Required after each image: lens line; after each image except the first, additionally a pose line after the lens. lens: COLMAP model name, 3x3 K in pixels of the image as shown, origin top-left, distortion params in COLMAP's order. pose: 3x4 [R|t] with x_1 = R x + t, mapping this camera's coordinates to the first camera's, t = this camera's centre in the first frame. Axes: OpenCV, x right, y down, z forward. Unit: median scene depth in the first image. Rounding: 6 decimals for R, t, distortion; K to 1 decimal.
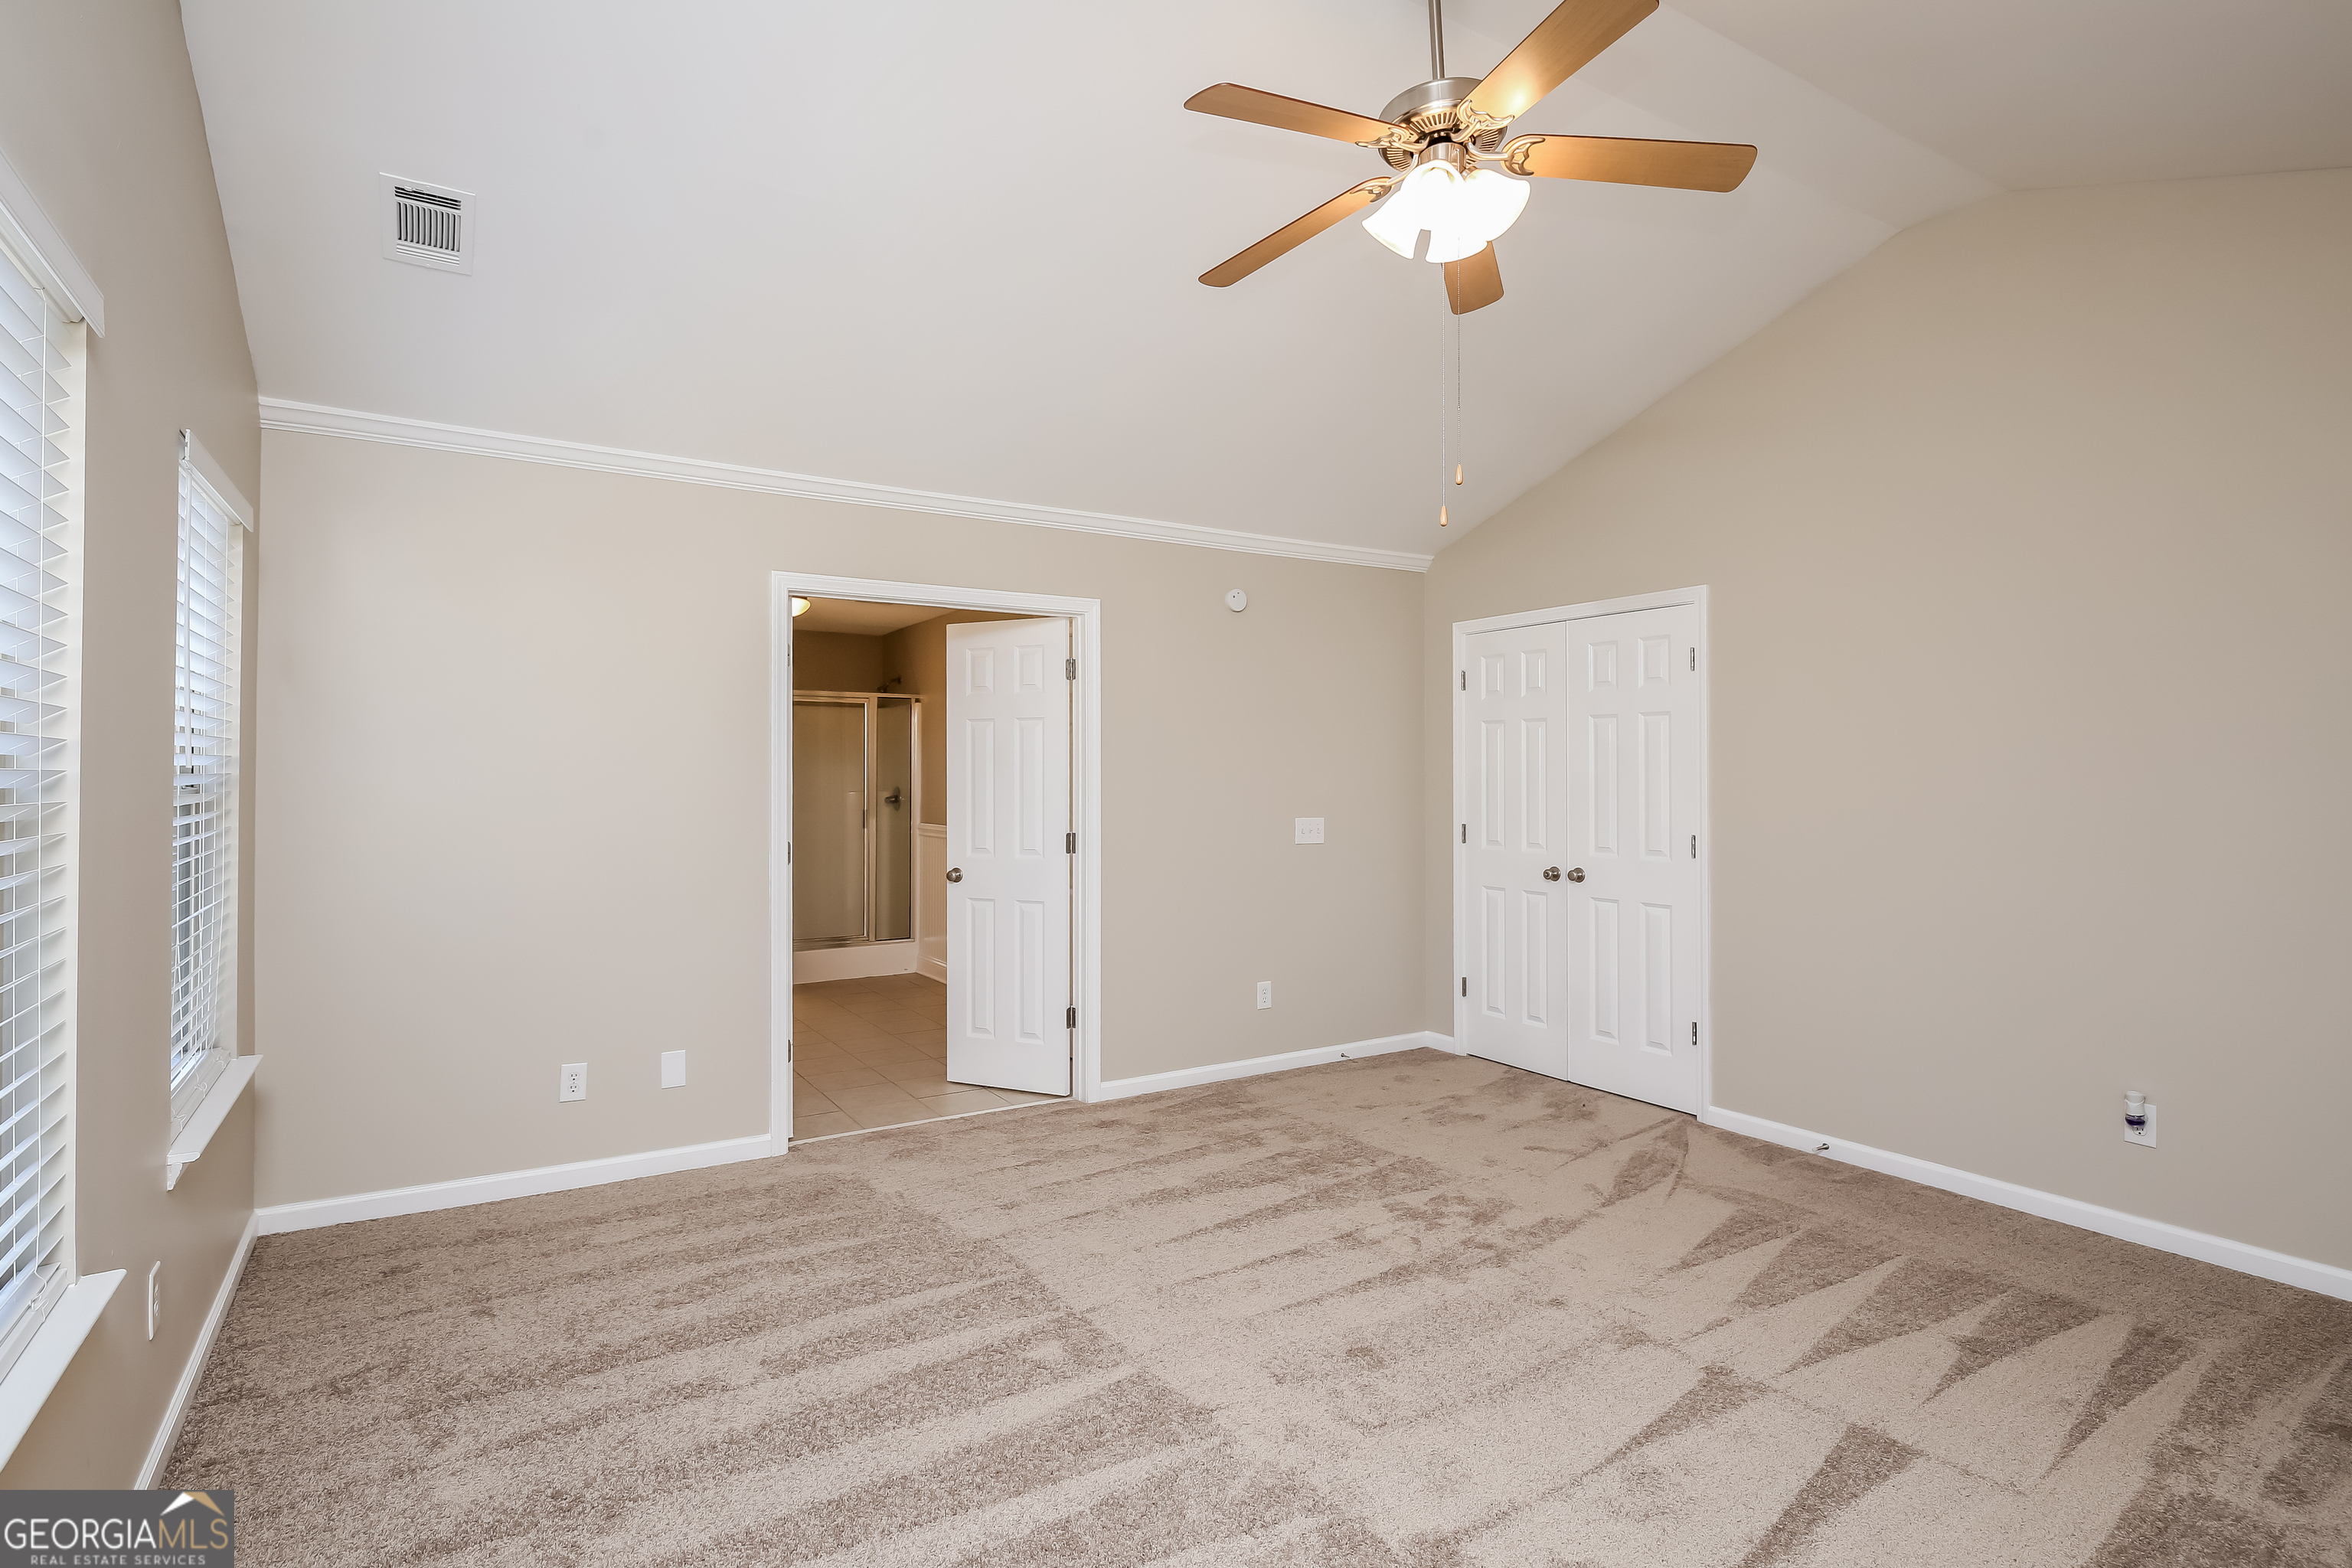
lens RADIAL K [[1149.1, 0, 1181.9], [0, 1149.1, 747.6], [0, 0, 1]] dist [-0.001962, -0.000354]
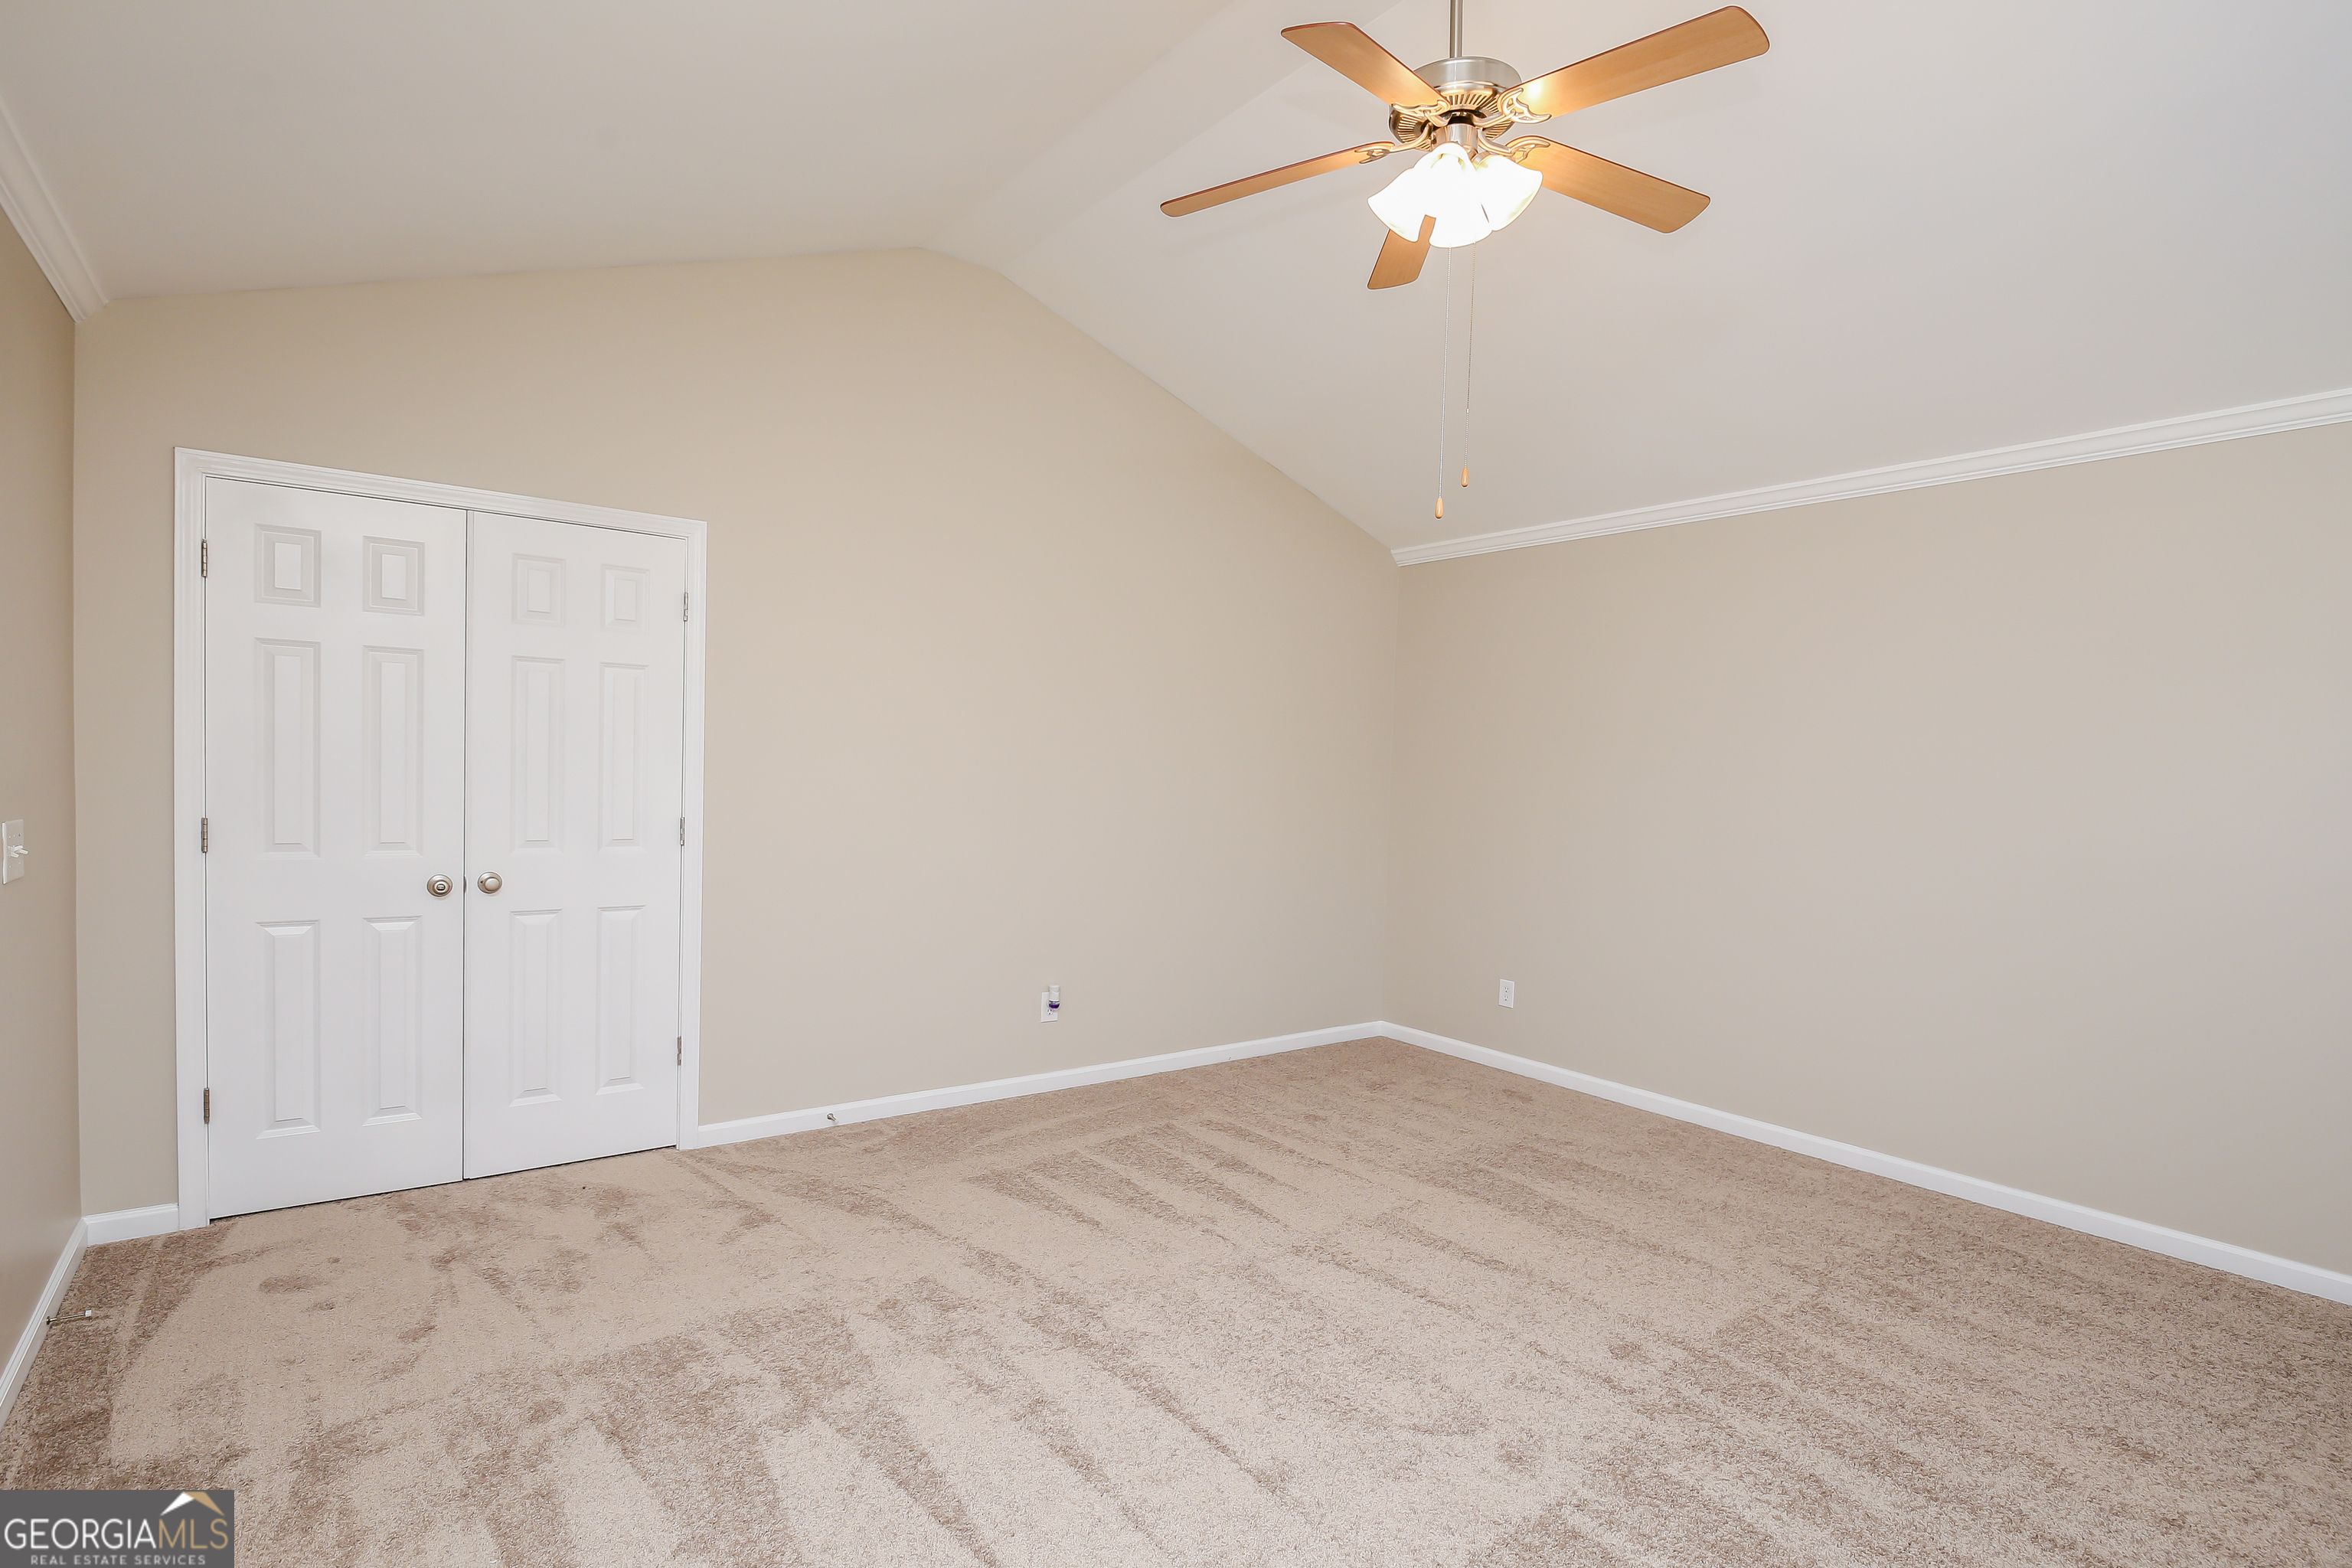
lens RADIAL K [[1166.8, 0, 1176.0], [0, 1166.8, 784.0], [0, 0, 1]] dist [-0.001676, -0.008337]
pose [[-0.049840, -0.027872, 0.998368, -0.466167], [-0.048116, 0.998517, 0.025474, 0.014385], [-0.997598, -0.046768, -0.051108, 0.755294]]
